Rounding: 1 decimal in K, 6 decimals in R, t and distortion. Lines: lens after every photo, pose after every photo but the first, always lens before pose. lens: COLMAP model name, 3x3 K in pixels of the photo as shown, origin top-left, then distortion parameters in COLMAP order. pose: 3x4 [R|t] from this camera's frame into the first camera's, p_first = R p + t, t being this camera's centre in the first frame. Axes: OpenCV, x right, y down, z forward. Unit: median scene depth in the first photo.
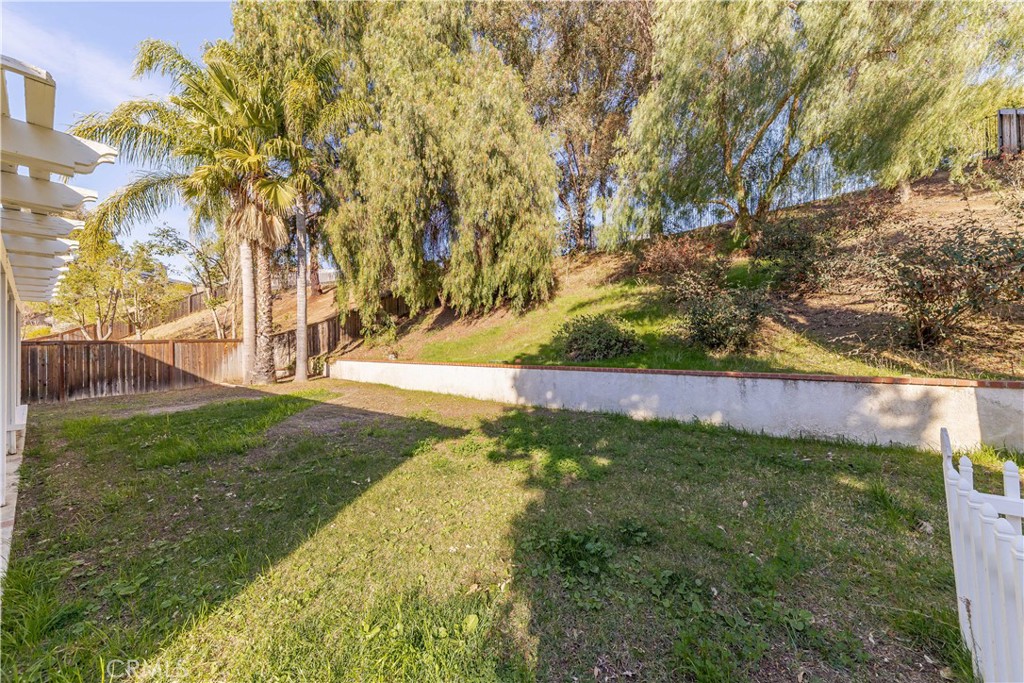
lens RADIAL K [[349.6, 0, 512.0], [0, 349.6, 341.5], [0, 0, 1]] dist [-0.000155, -0.000133]
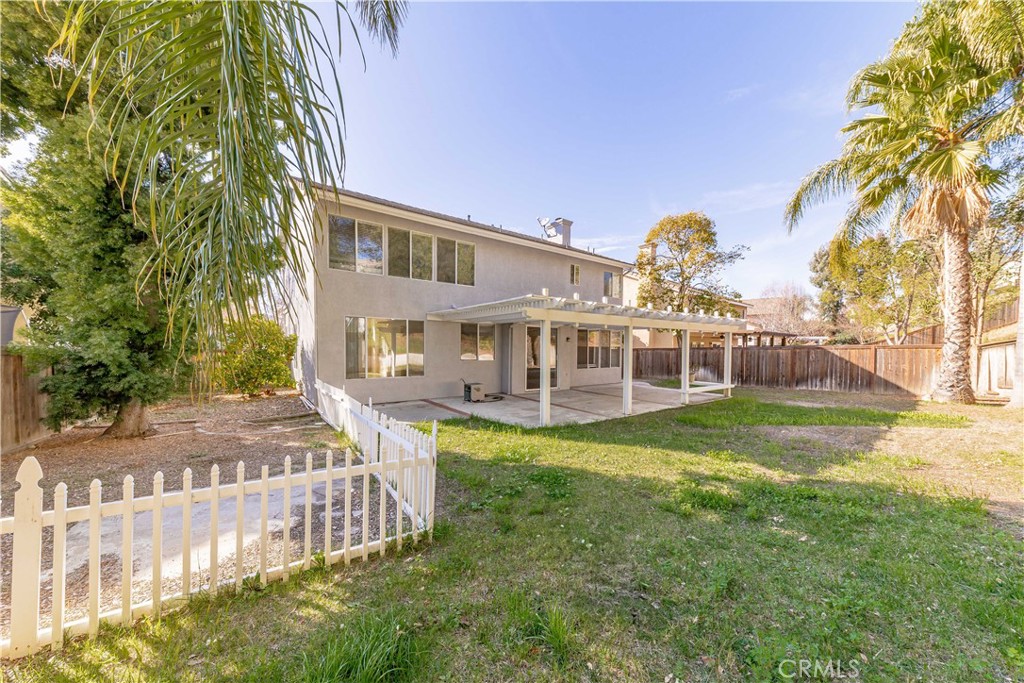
lens RADIAL K [[362.1, 0, 512.8], [0, 362.1, 360.9], [0, 0, 1]] dist [0.001365, -0.002215]
pose [[-0.261663, 0.050531, -0.963836, 0.371623], [0.005829, 0.998693, 0.050776, -0.022000], [0.965142, 0.007668, -0.261616, 0.236201]]
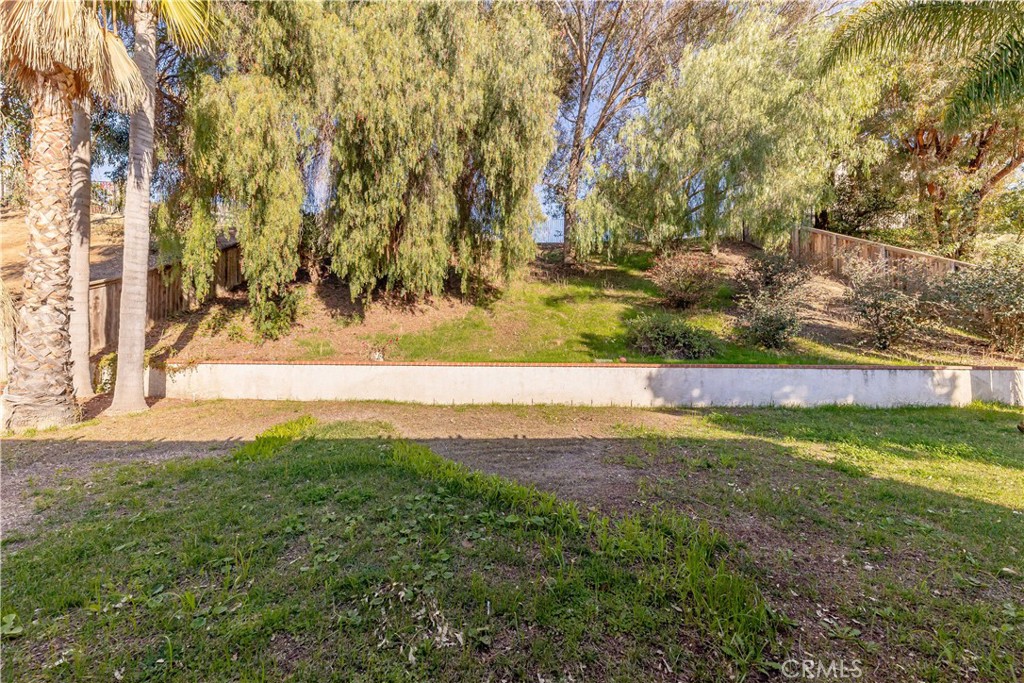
lens RADIAL K [[349.6, 0, 512.0], [0, 349.6, 341.5], [0, 0, 1]] dist [-0.000155, -0.000133]
pose [[0.763768, 0.020242, 0.645174, -0.538117], [-0.025590, 0.999672, -0.001070, 0.010598], [-0.644984, -0.015693, 0.764035, 0.325252]]
